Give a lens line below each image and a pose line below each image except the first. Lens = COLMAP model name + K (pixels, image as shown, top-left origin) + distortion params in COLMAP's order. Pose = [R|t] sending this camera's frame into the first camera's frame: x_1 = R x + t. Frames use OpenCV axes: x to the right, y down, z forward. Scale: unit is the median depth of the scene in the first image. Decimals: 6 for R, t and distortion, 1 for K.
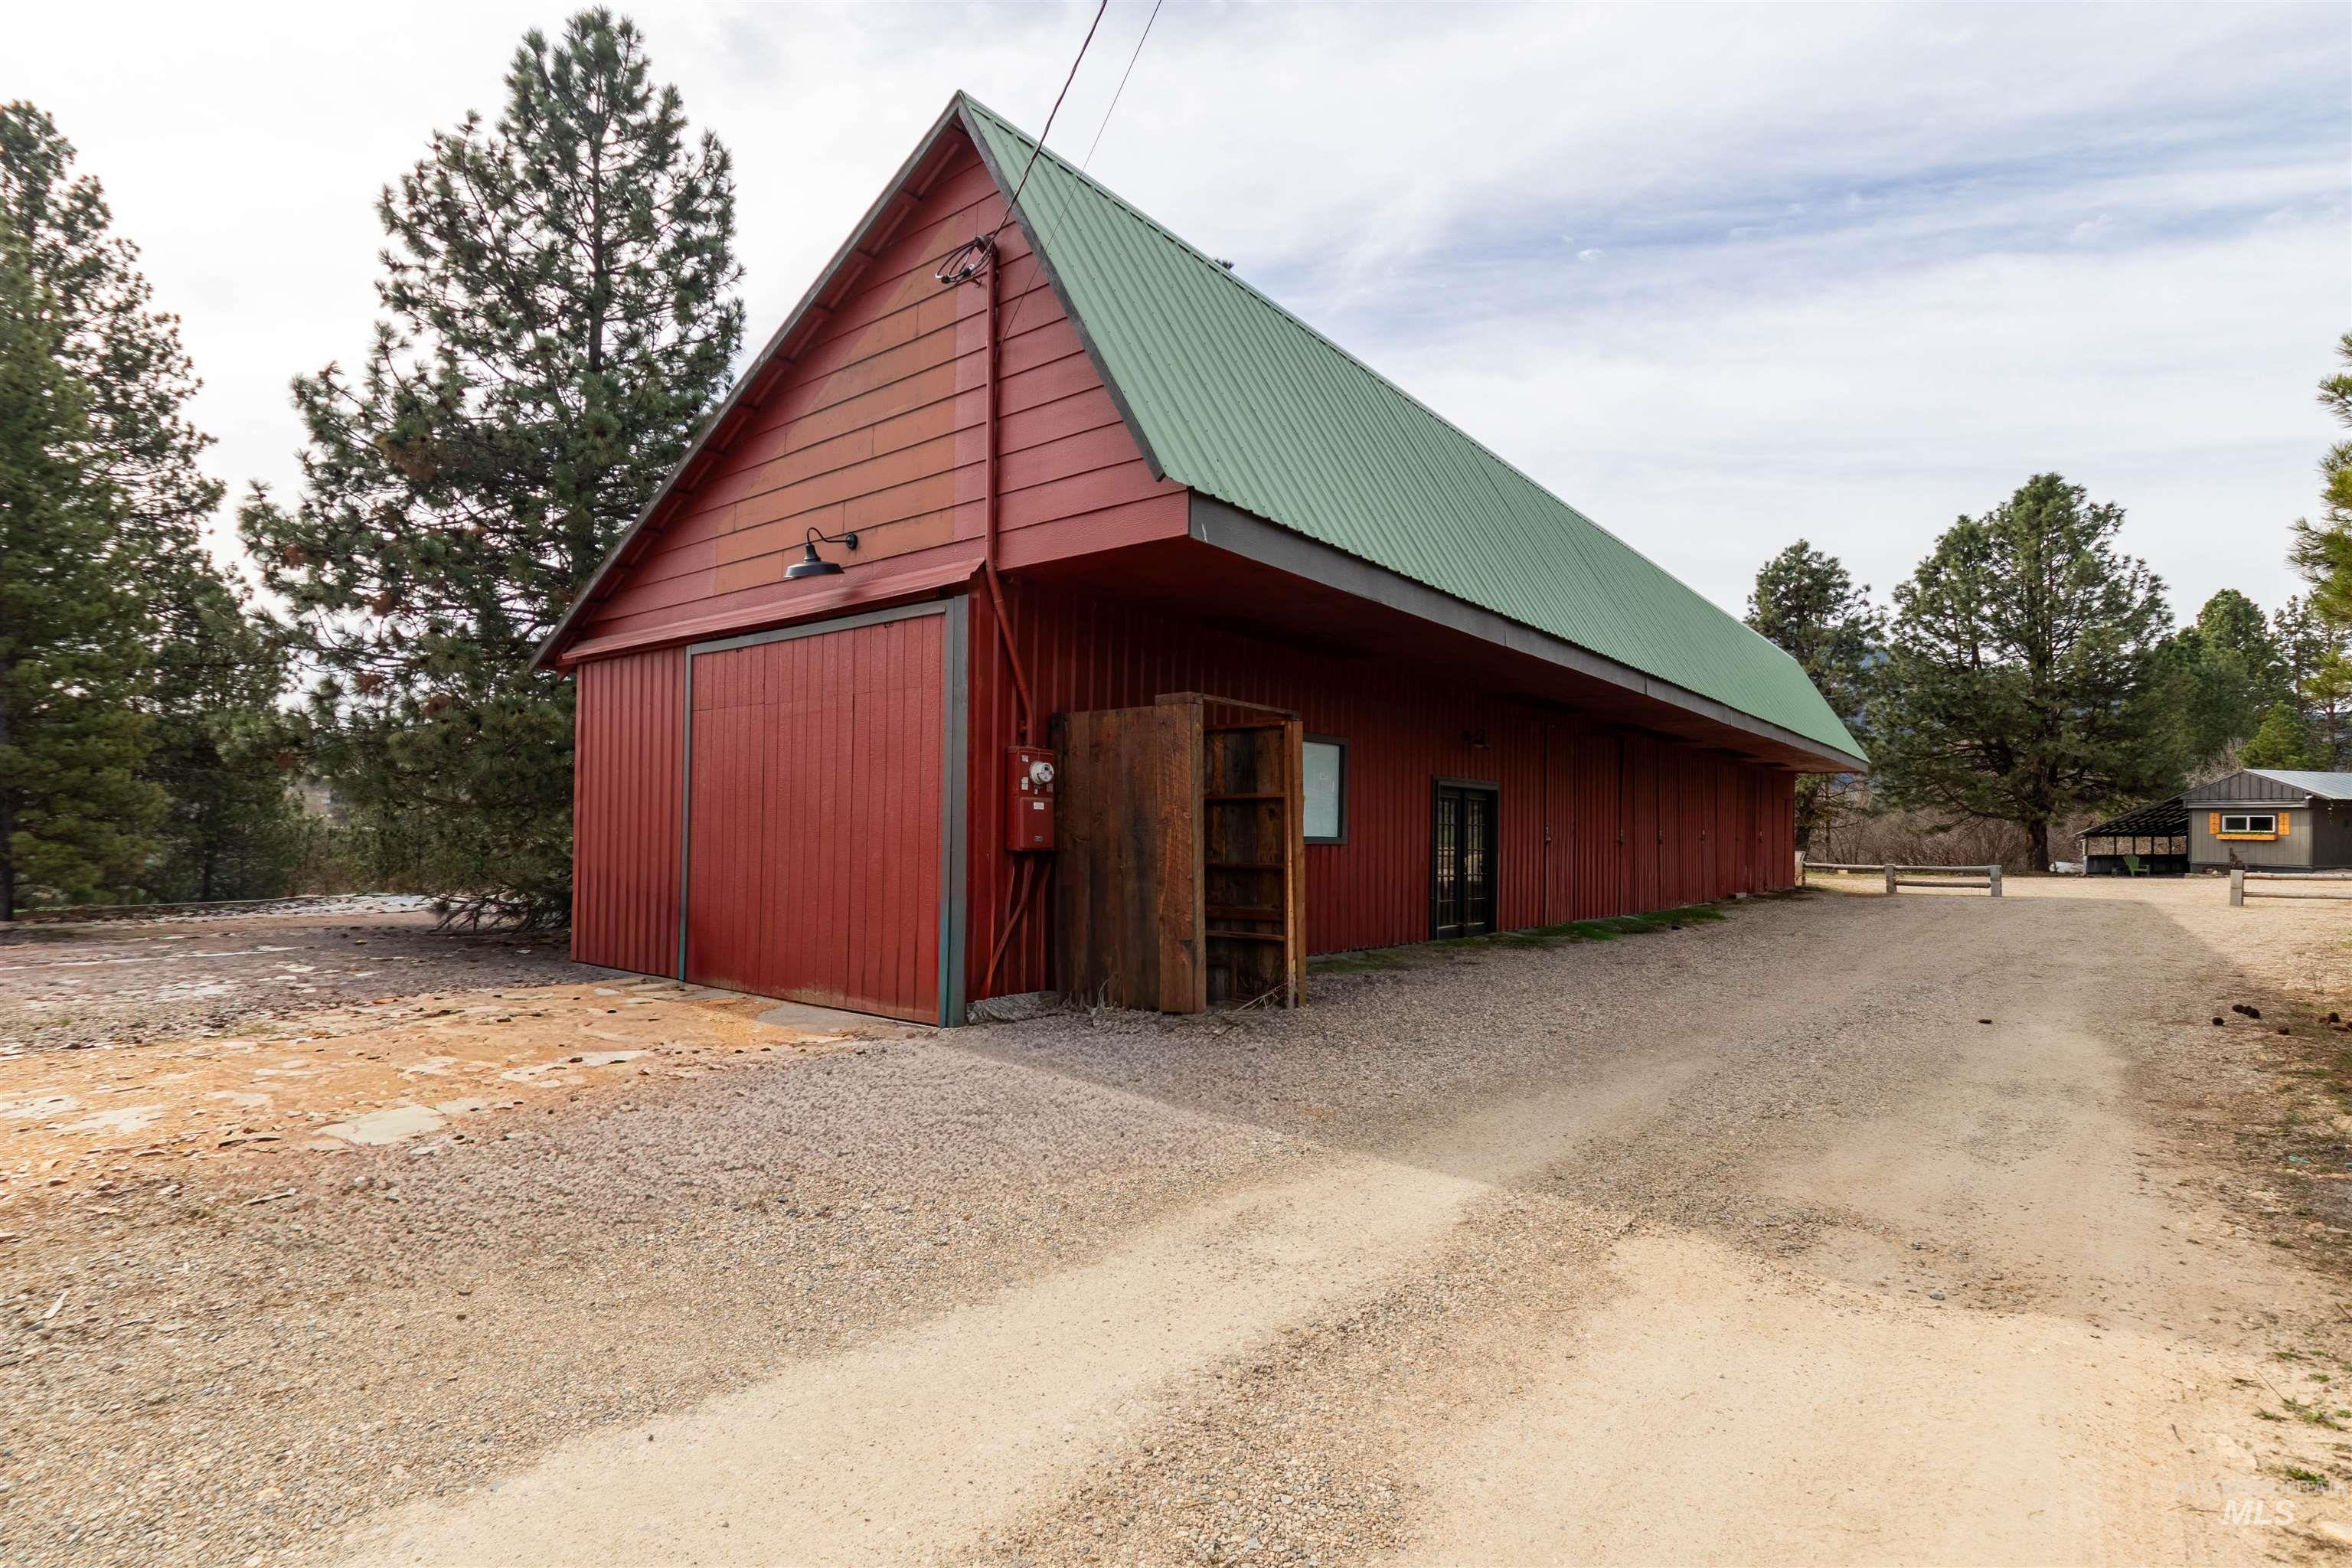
lens RADIAL K [[1125.2, 0, 1172.7], [0, 1125.2, 810.3], [0, 0, 1]] dist [-0.002825, -0.001208]
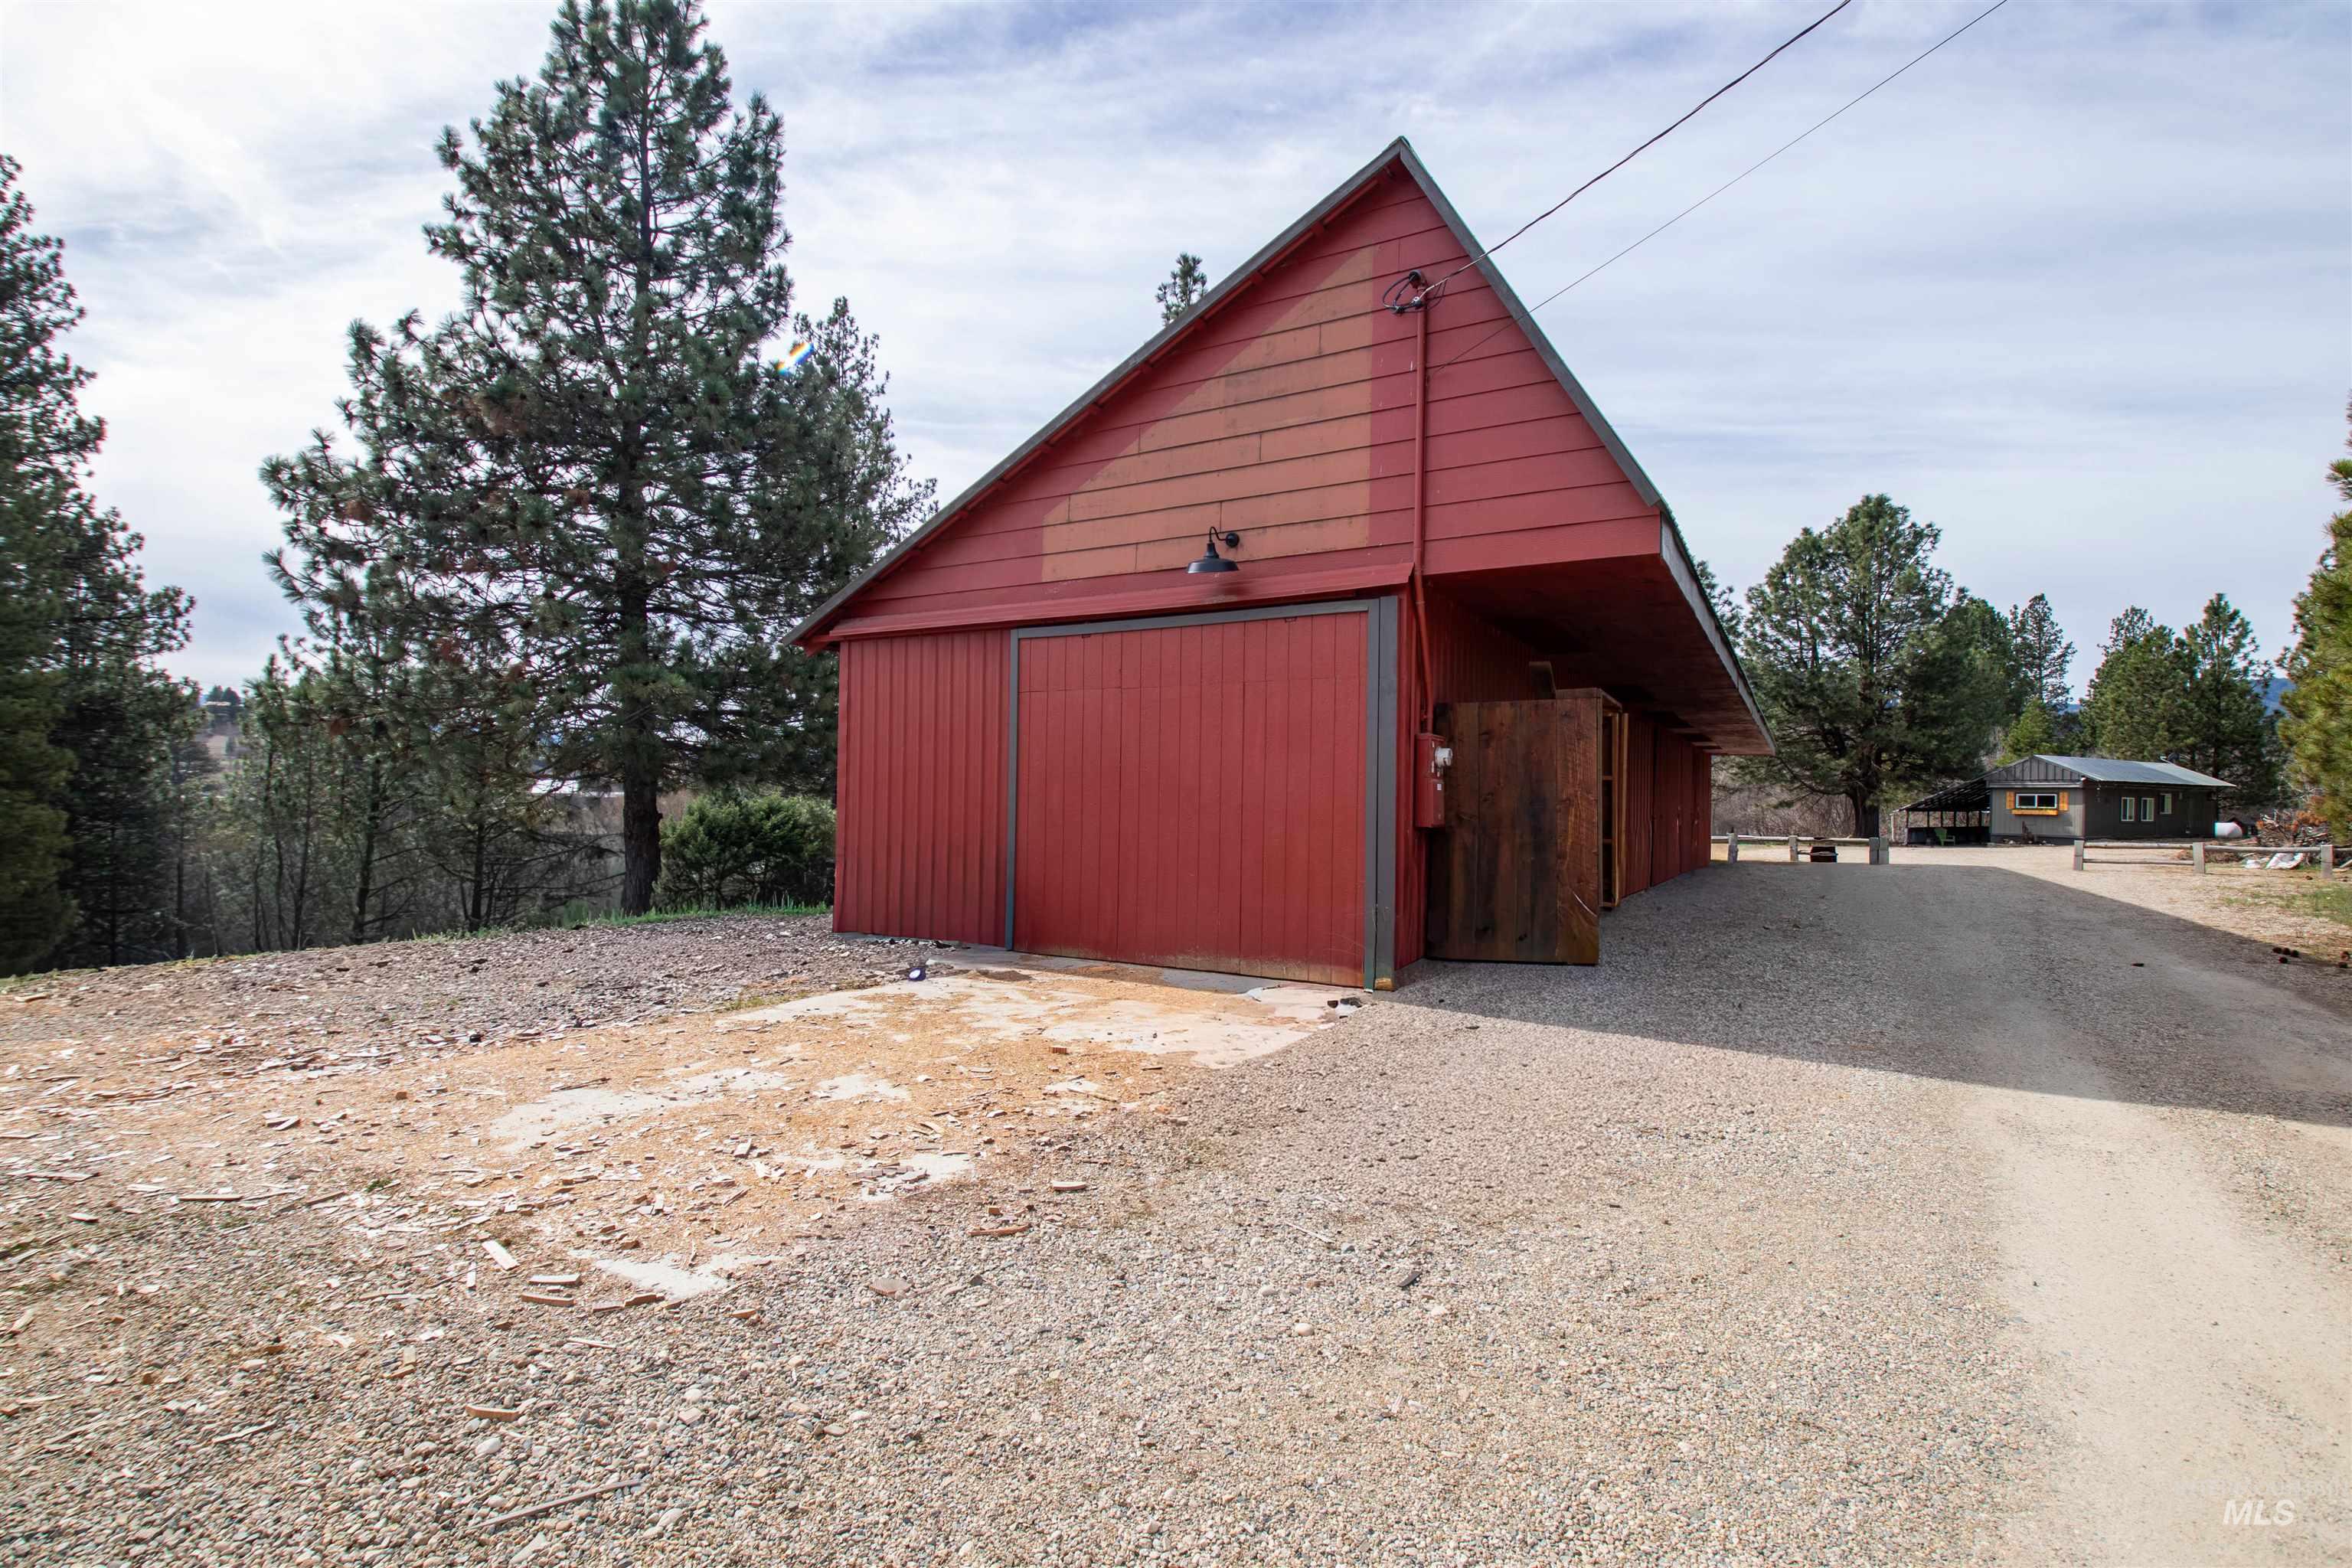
lens RADIAL K [[1101.3, 0, 1168.2], [0, 1101.3, 792.5], [0, 0, 1]] dist [0.000403, -0.015900]
pose [[0.989263, 0.005297, 0.146053, -0.108895], [-0.006698, 0.999936, 0.009105, -0.001392], [-0.145996, -0.009986, 0.989235, -0.007128]]
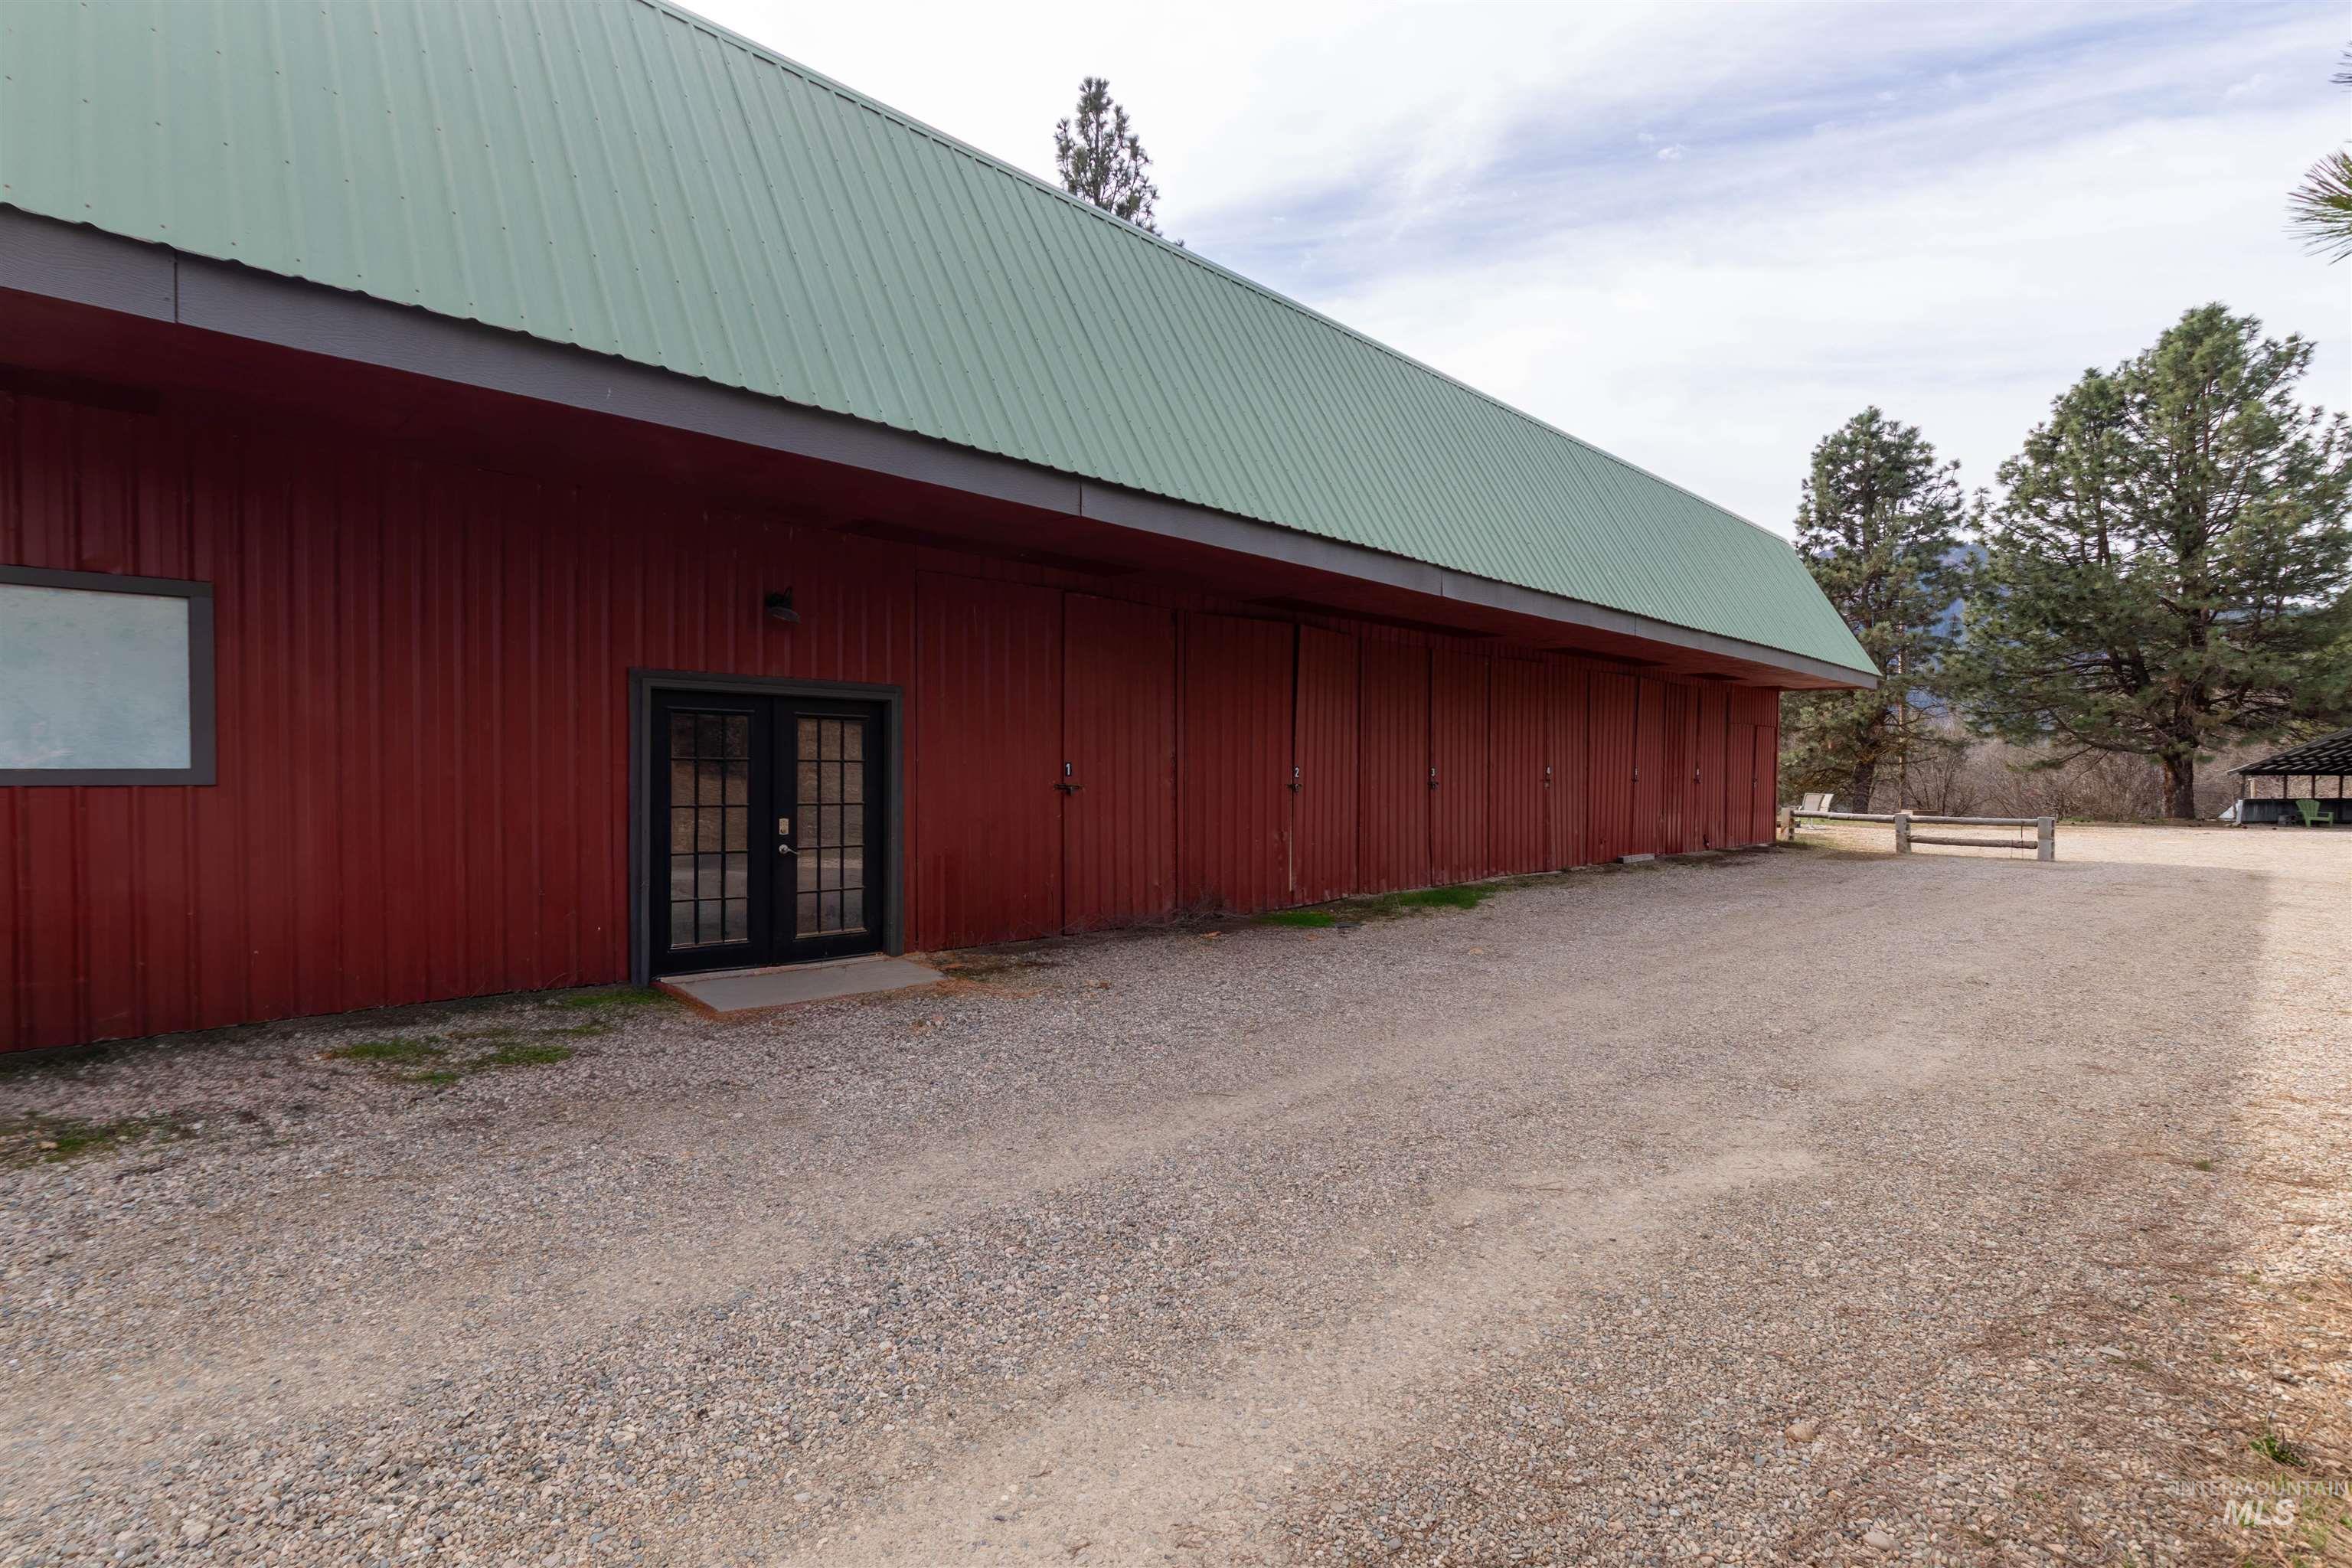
lens RADIAL K [[1087.3, 0, 1176.0], [0, 1087.3, 784.0], [0, 0, 1]] dist [-0.001376, -0.000469]
pose [[0.992027, 0.005492, -0.125910, 0.186538], [-0.000780, 0.999298, 0.037442, 0.002127], [0.126027, -0.037045, 0.991335, 0.172353]]
